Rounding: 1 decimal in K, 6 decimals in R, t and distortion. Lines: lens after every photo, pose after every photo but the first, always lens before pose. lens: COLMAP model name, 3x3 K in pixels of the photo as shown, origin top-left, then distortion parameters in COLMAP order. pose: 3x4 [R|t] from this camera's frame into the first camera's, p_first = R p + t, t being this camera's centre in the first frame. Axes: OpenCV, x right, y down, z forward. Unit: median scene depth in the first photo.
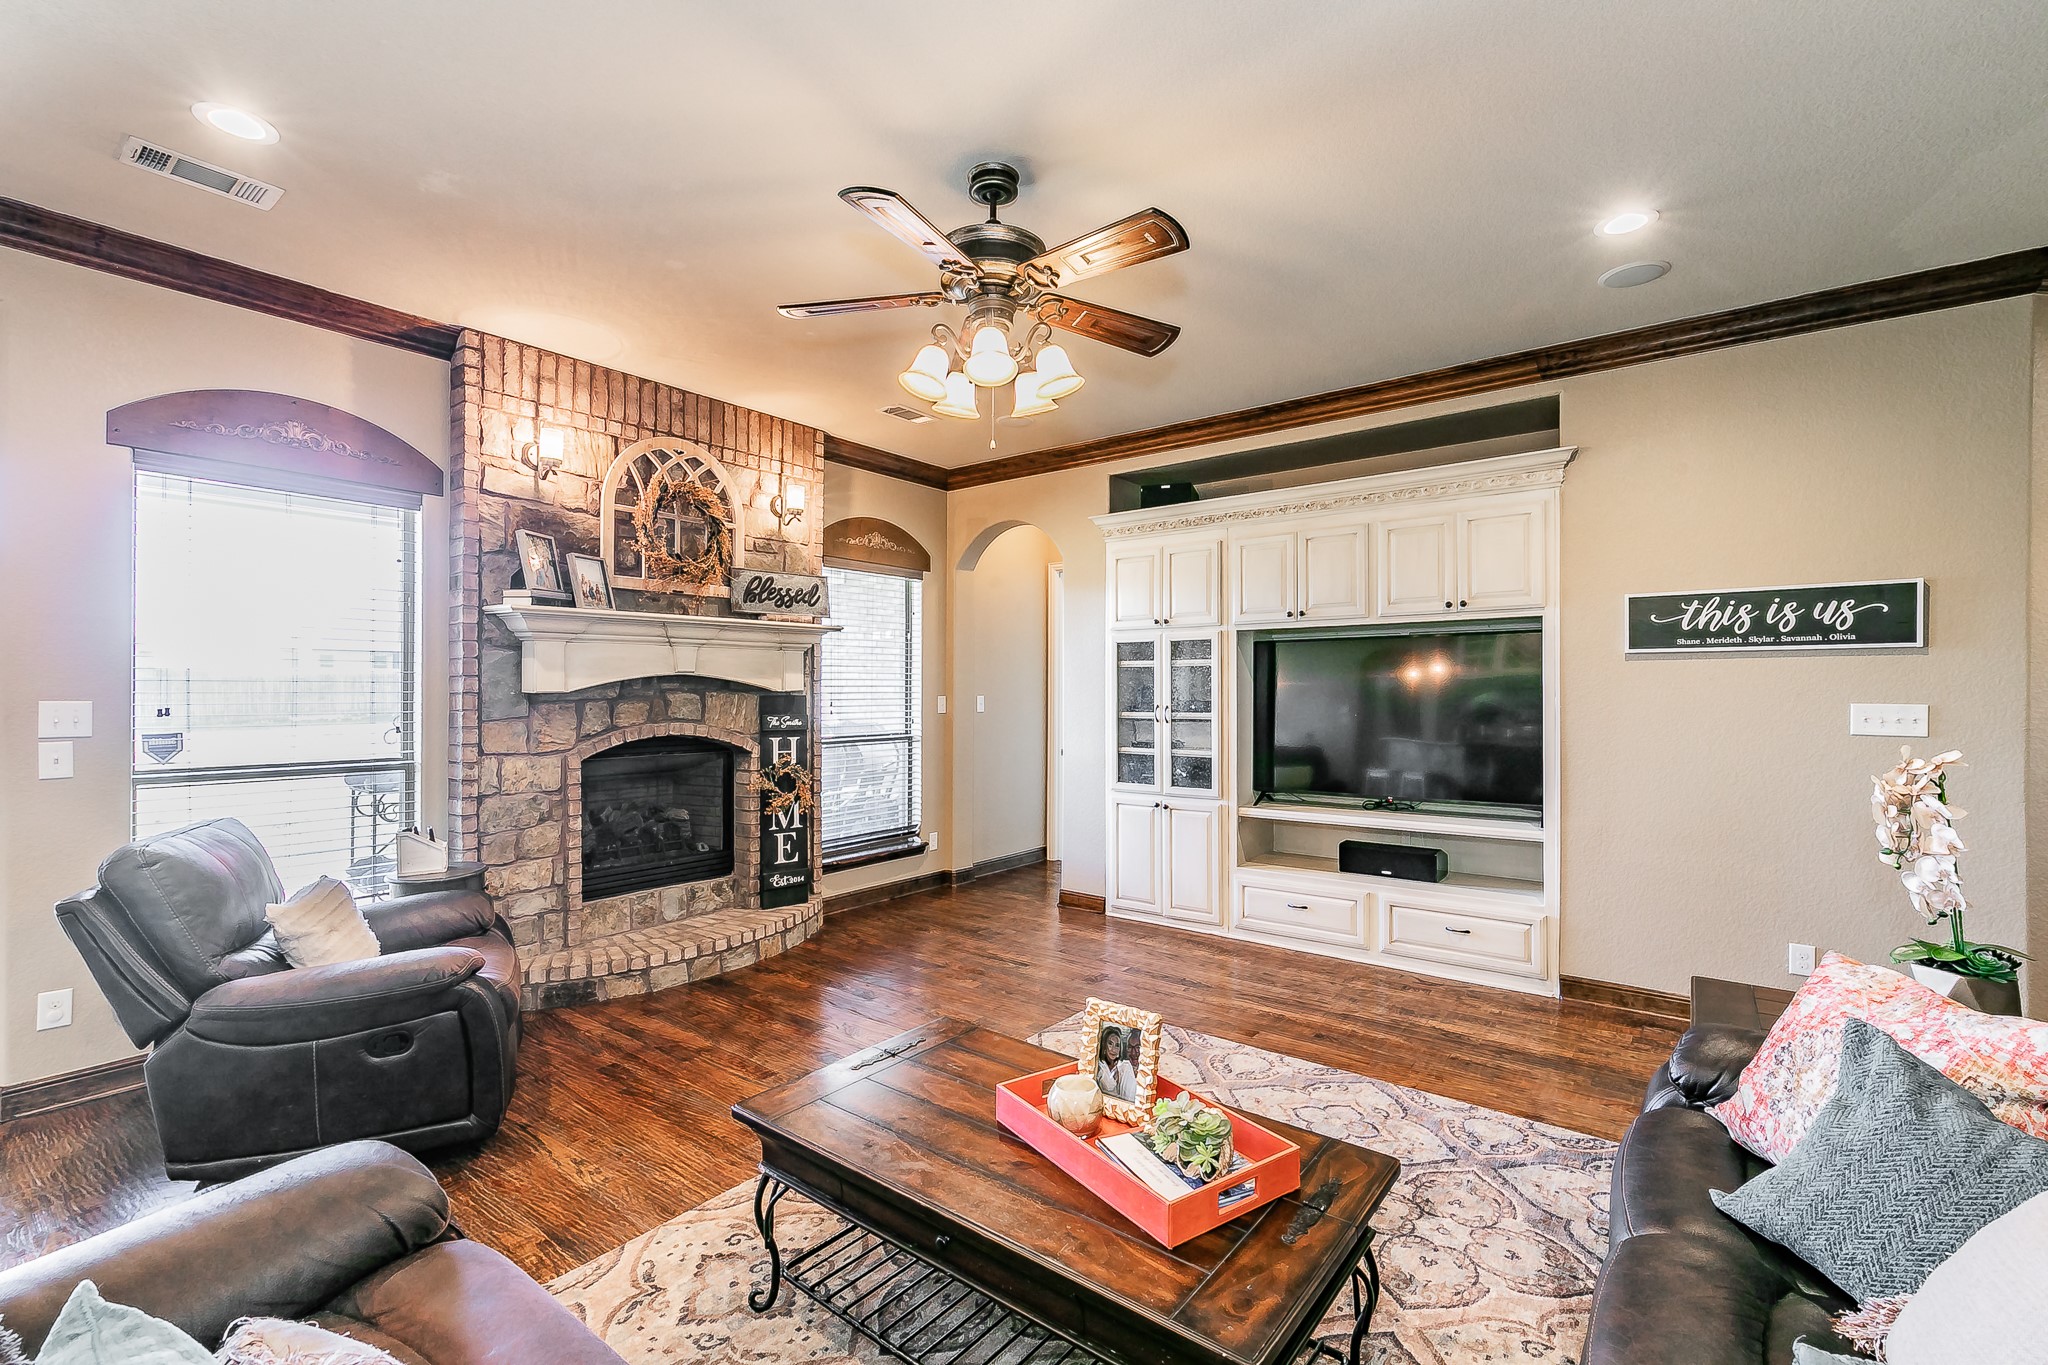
lens RADIAL K [[883.4, 0, 1036.6], [0, 883.4, 692.7], [0, 0, 1]] dist [0.002229, 0.000270]
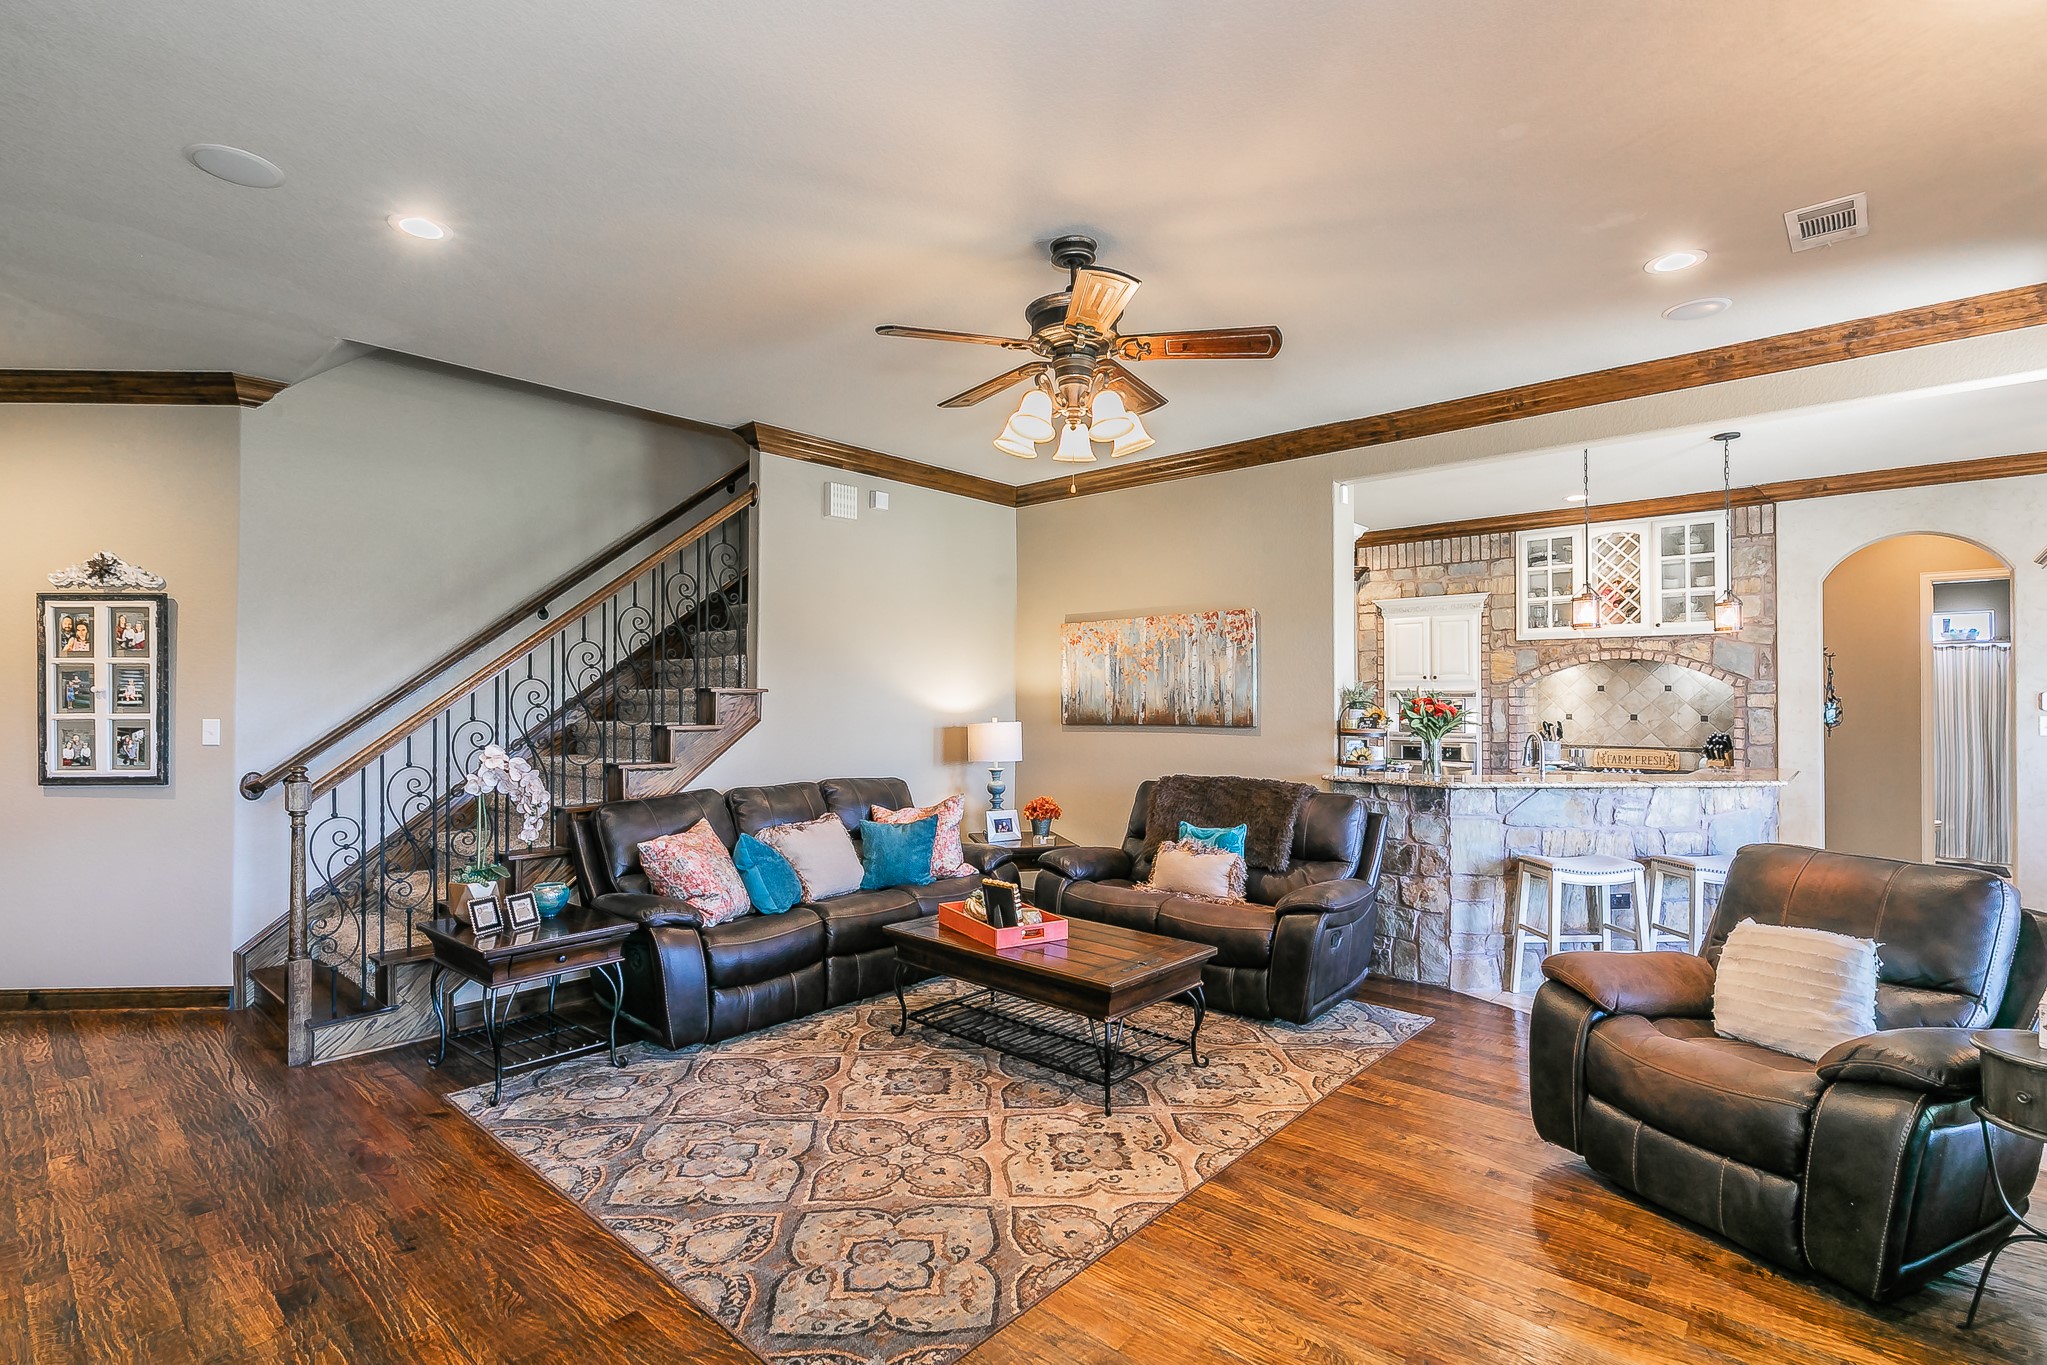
lens RADIAL K [[950.8, 0, 1030.8], [0, 950.8, 689.8], [0, 0, 1]] dist [0.002533, -0.000337]
pose [[-0.996115, -0.002531, 0.088030, -0.059035], [-0.003307, 0.999957, -0.008673, -0.013076], [-0.088004, -0.008931, -0.996080, 1.273864]]
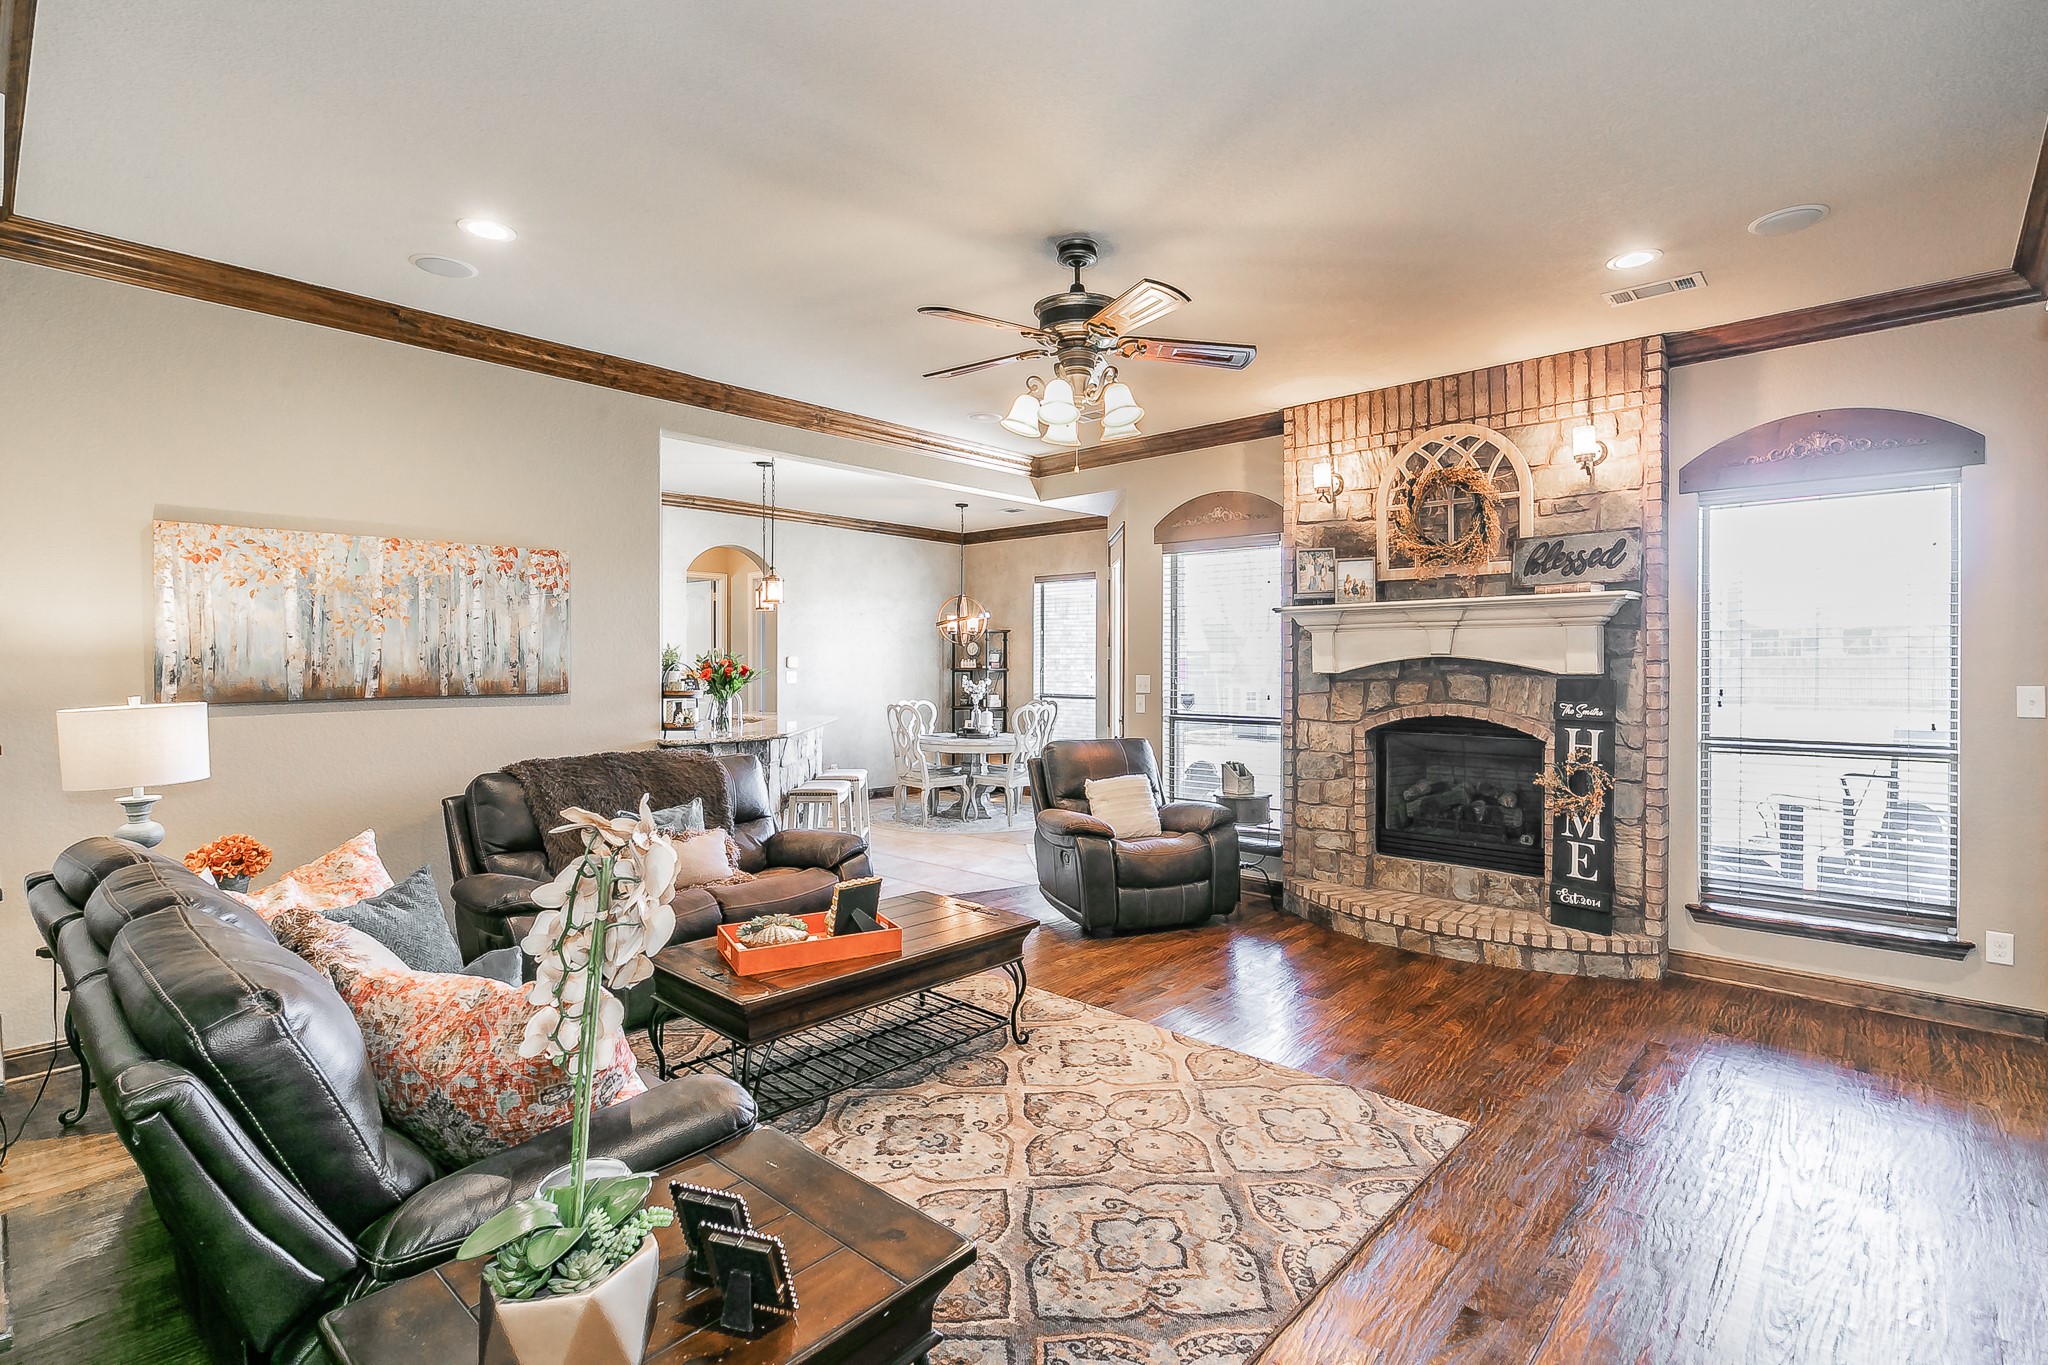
lens RADIAL K [[974.8, 0, 1034.6], [0, 974.8, 670.0], [0, 0, 1]] dist [0.000686, -0.000181]
pose [[-0.093193, 0.006023, -0.995630, 0.750956], [-0.003138, 0.999975, 0.006343, -0.010544], [0.995643, 0.003716, -0.093172, 0.624374]]
